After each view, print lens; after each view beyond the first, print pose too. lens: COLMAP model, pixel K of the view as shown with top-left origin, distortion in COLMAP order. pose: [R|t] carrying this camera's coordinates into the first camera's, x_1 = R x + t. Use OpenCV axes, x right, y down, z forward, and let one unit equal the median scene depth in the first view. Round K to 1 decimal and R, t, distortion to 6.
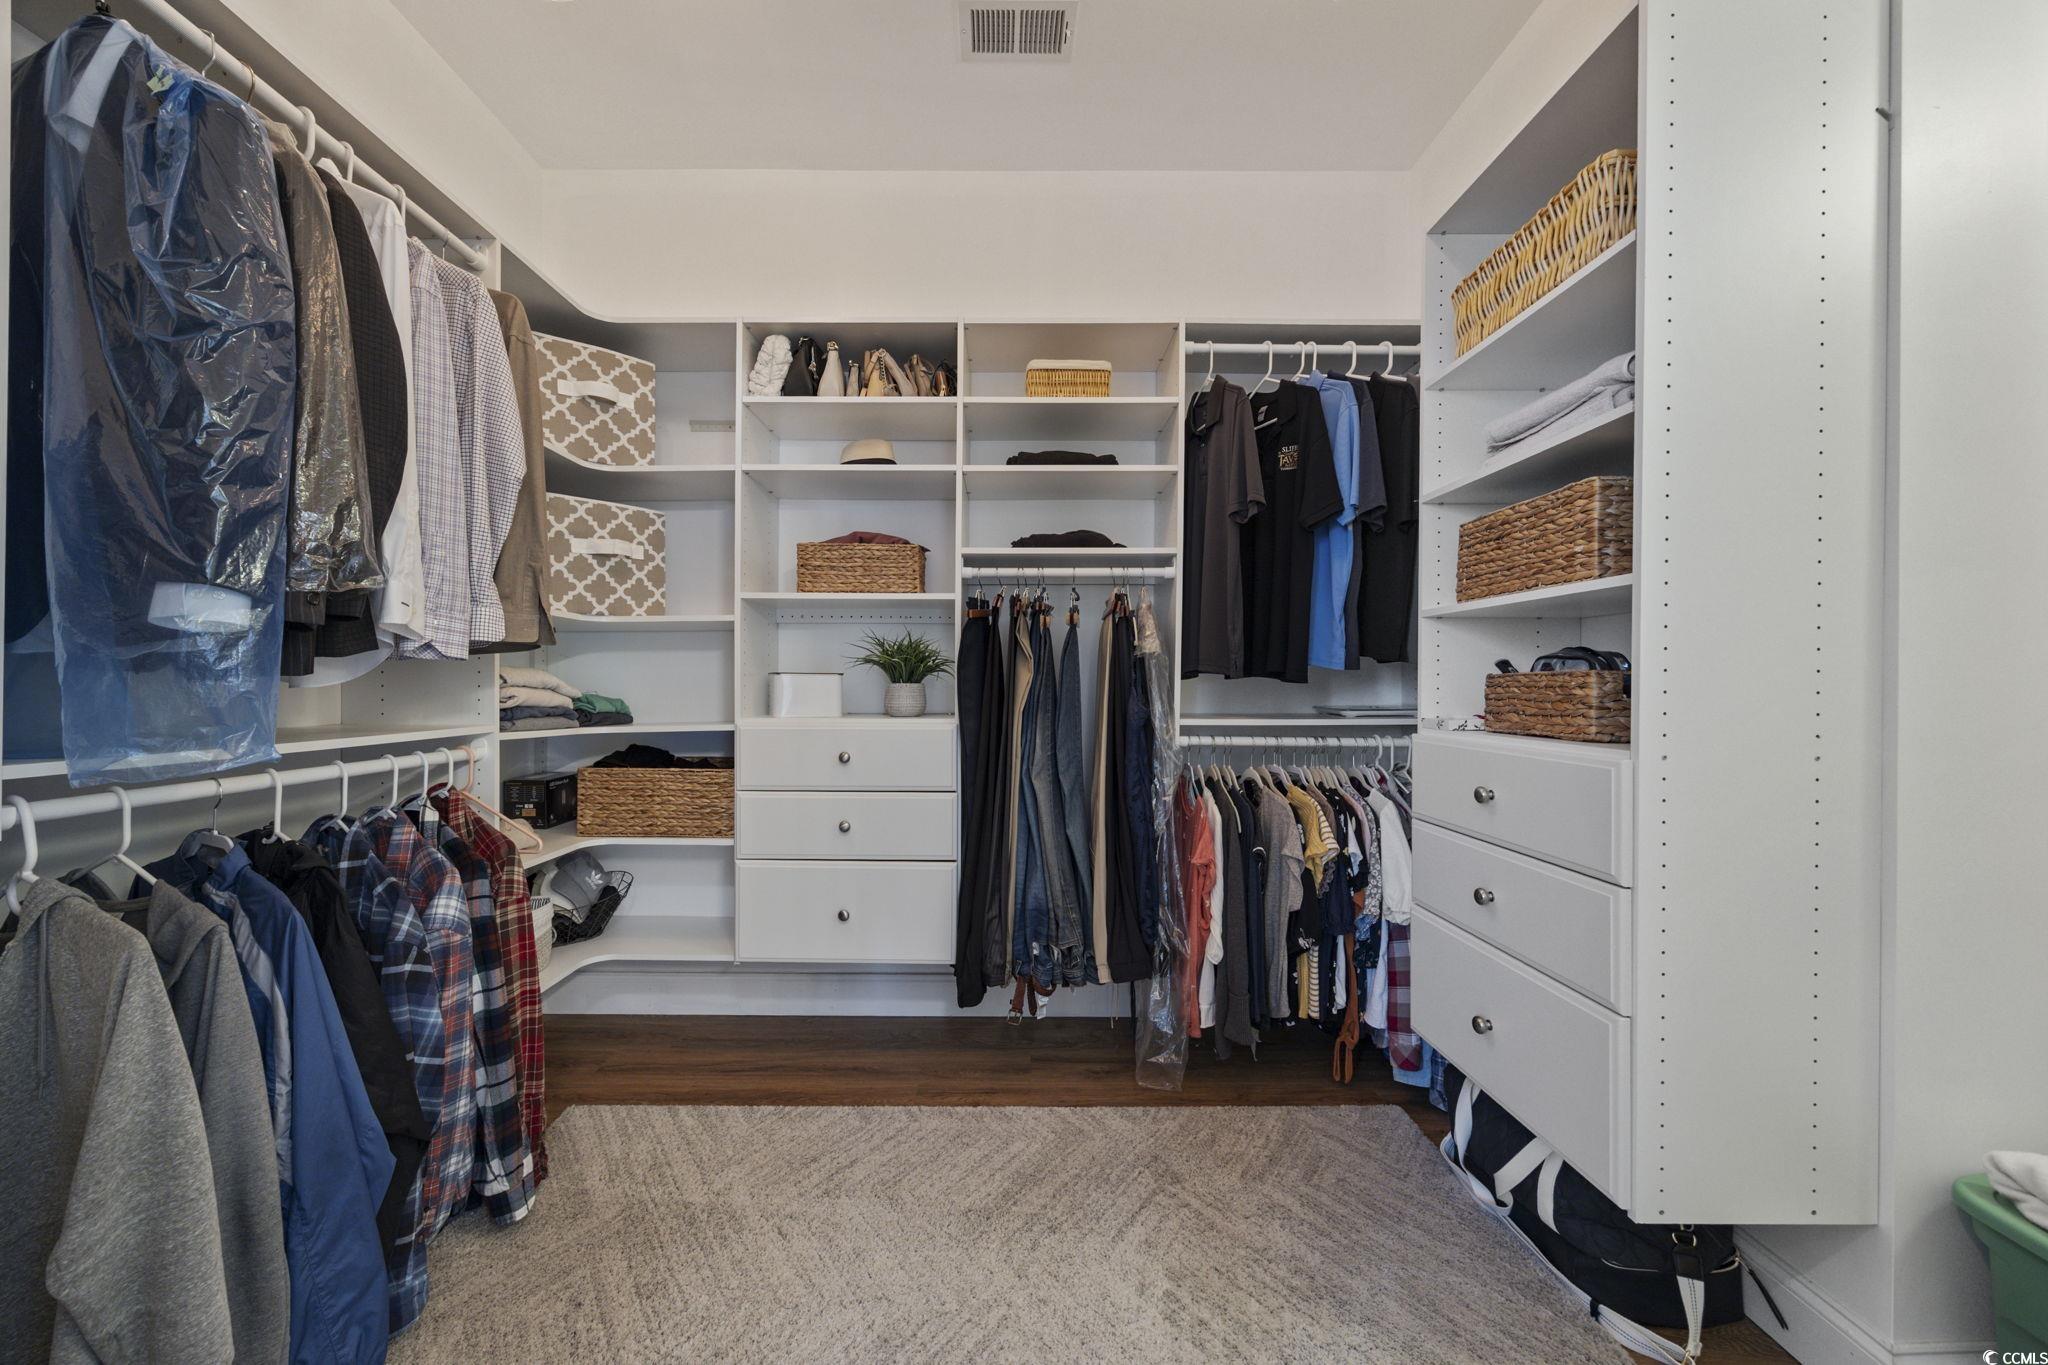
lens RADIAL K [[798.2, 0, 1020.4], [0, 798.2, 683.4], [0, 0, 1]] dist [0.002991, -0.000776]
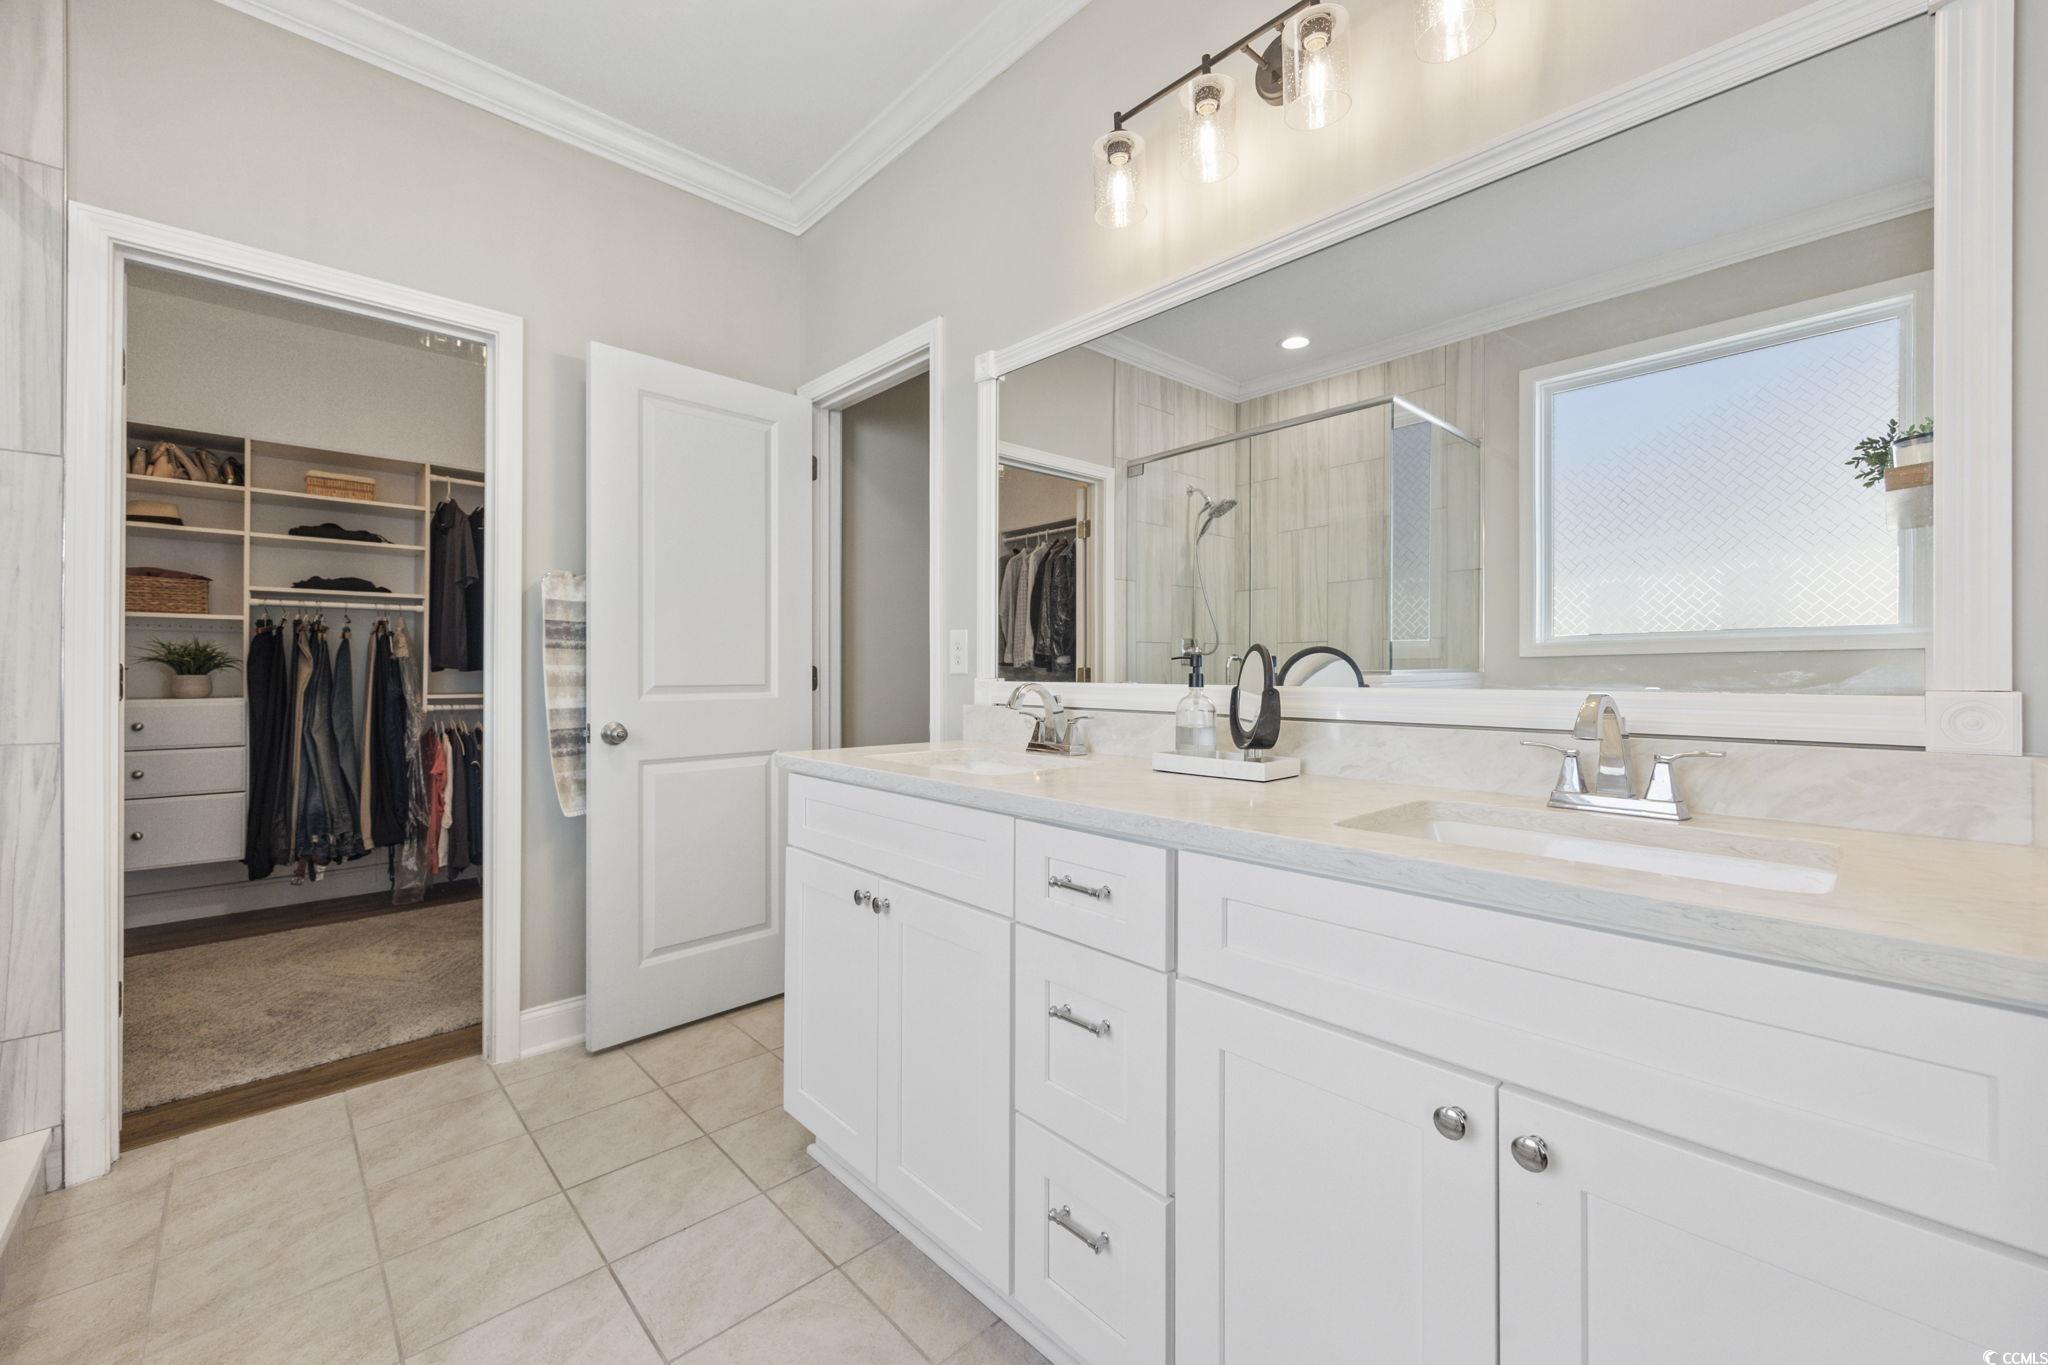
lens RADIAL K [[798.2, 0, 1022.2], [0, 798.2, 673.7], [0, 0, 1]] dist [0.002991, -0.000776]
pose [[0.732303, -0.002686, 0.680974, -0.033325], [0.004780, 0.999988, -0.001197, 0.006662], [-0.680962, 0.004132, 0.732307, -1.129540]]
